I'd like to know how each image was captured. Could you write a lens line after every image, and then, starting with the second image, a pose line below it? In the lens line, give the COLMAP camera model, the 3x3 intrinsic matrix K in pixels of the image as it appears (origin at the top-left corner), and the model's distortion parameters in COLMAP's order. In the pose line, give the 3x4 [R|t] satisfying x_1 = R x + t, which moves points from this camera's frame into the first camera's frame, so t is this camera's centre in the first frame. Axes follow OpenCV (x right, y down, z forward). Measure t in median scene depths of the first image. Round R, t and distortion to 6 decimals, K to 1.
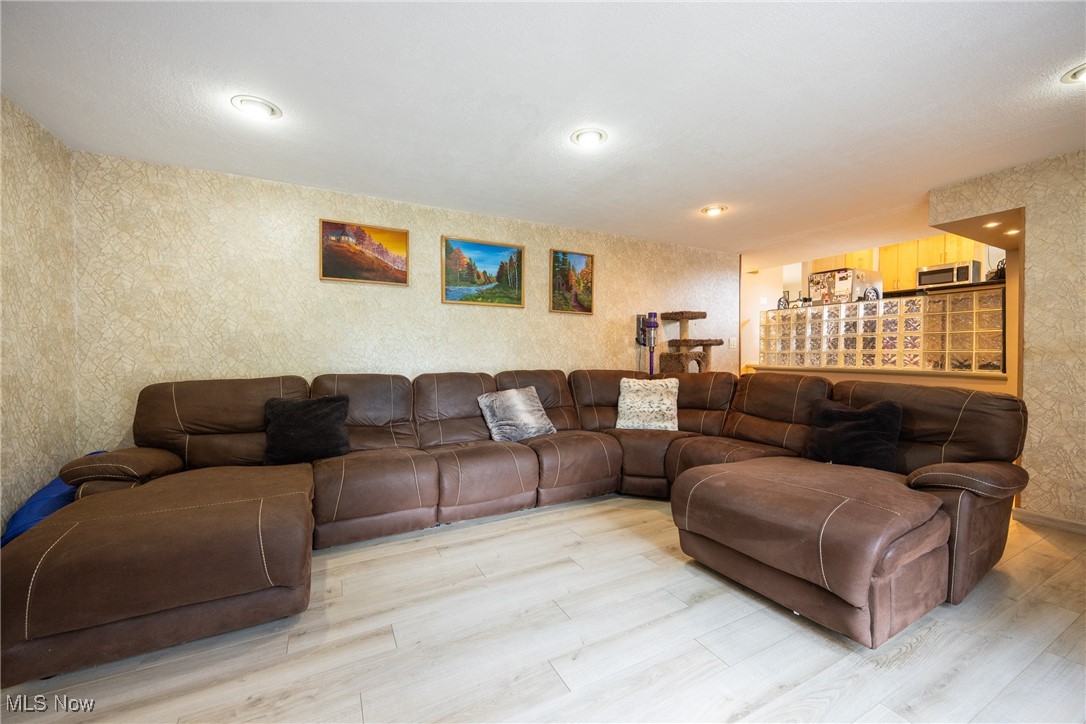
lens RADIAL K [[413.5, 0, 529.3], [0, 413.5, 359.0], [0, 0, 1]] dist [-0.000972, -0.000535]
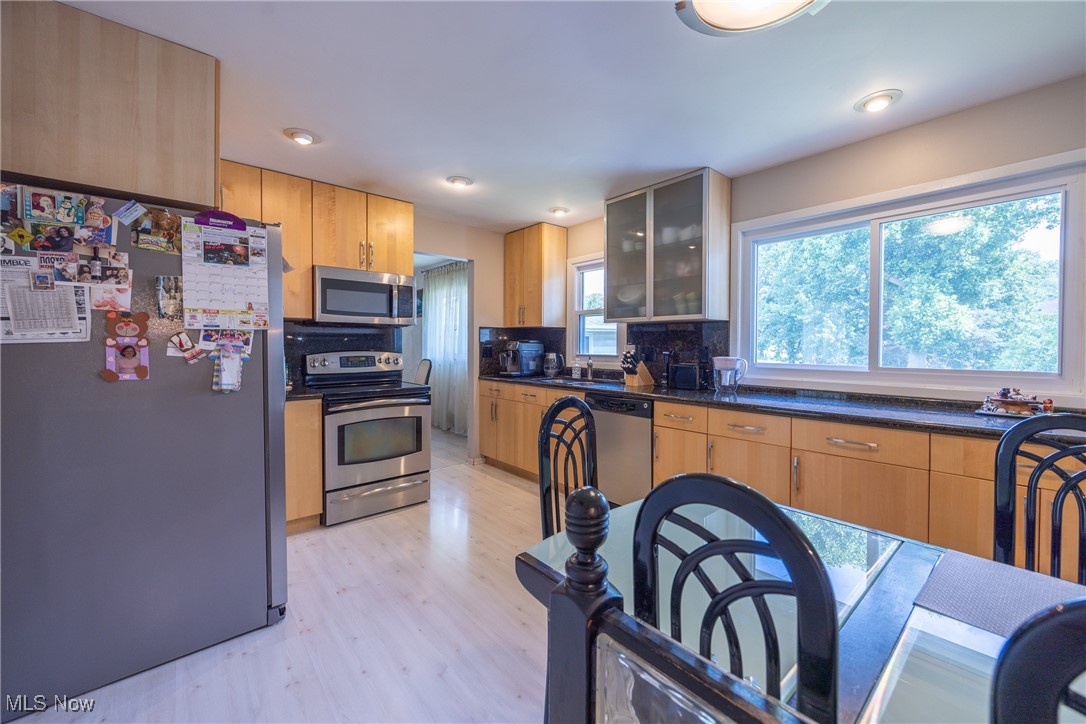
lens RADIAL K [[426.9, 0, 556.7], [0, 426.9, 349.8], [0, 0, 1]] dist [-0.002893, 0.000472]
pose [[-0.261963, -0.013065, 0.964989, 0.974356], [0.017276, 0.999685, 0.018225, -0.285611], [-0.964923, 0.021445, -0.261655, 1.747134]]
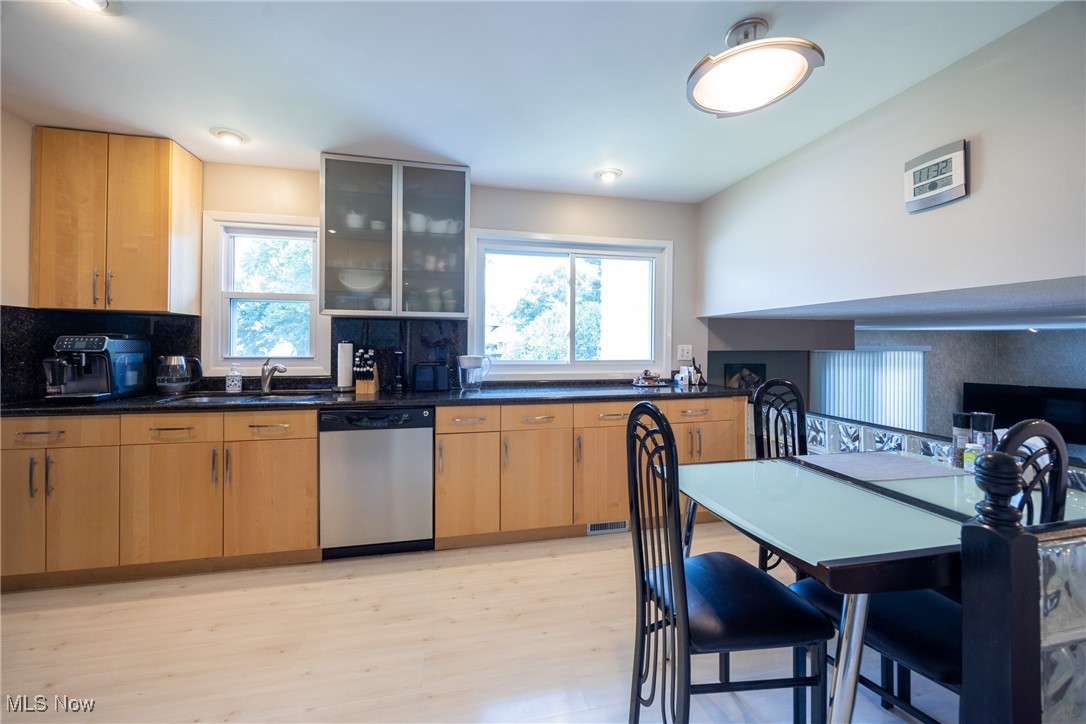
lens RADIAL K [[413.5, 0, 535.5], [0, 413.5, 342.9], [0, 0, 1]] dist [-0.000972, -0.000535]
pose [[-0.969801, -0.006330, 0.243817, 1.322664], [-0.001871, 0.999827, 0.018515, -0.291204], [-0.243892, 0.017500, -0.969645, 1.964799]]
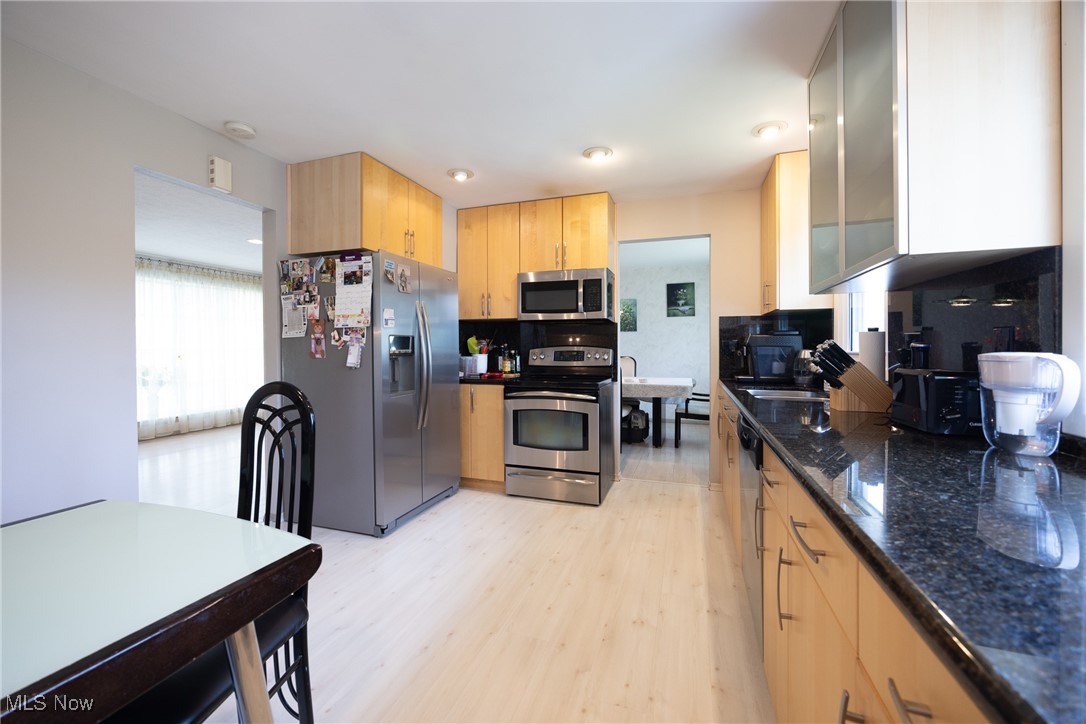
lens RADIAL K [[426.9, 0, 547.7], [0, 426.9, 352.1], [0, 0, 1]] dist [-0.002893, 0.000472]
pose [[0.707438, -0.008856, 0.706720, 1.231280], [0.016738, 0.999851, -0.004225, -0.257686], [-0.706577, 0.014818, 0.707481, 1.270712]]
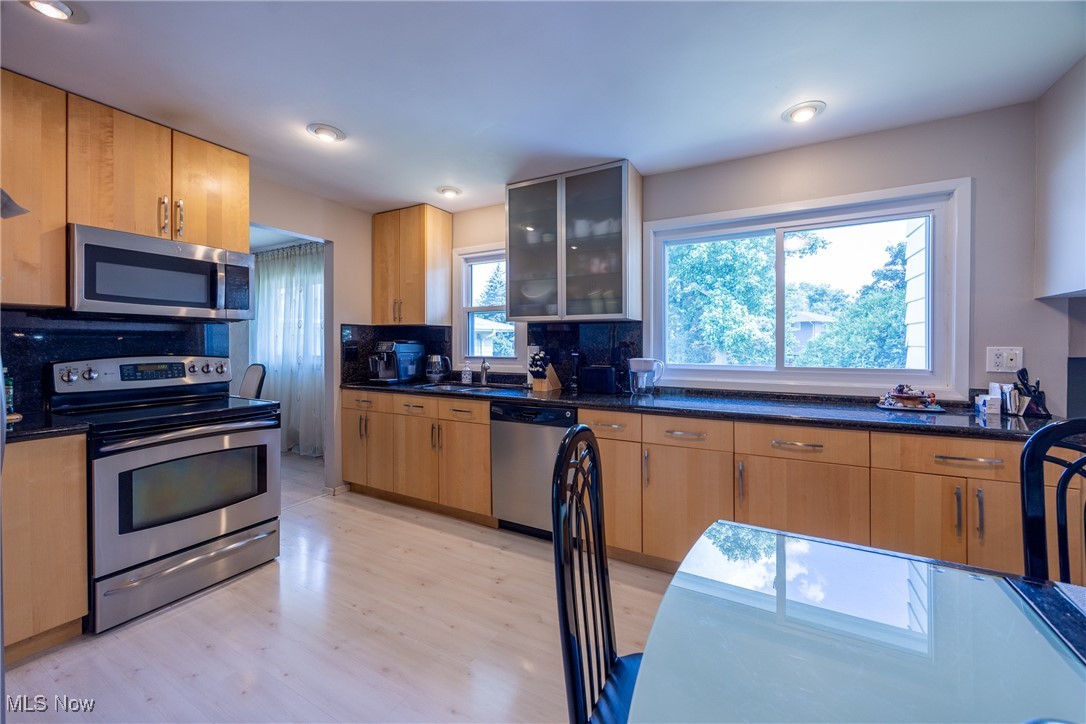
lens RADIAL K [[413.5, 0, 554.8], [0, 413.5, 345.5], [0, 0, 1]] dist [-0.000972, -0.000535]
pose [[-0.580531, -0.003107, 0.814232, 1.127439], [0.015767, 0.999762, 0.015056, -0.288932], [-0.814085, 0.021578, -0.580344, 1.790978]]
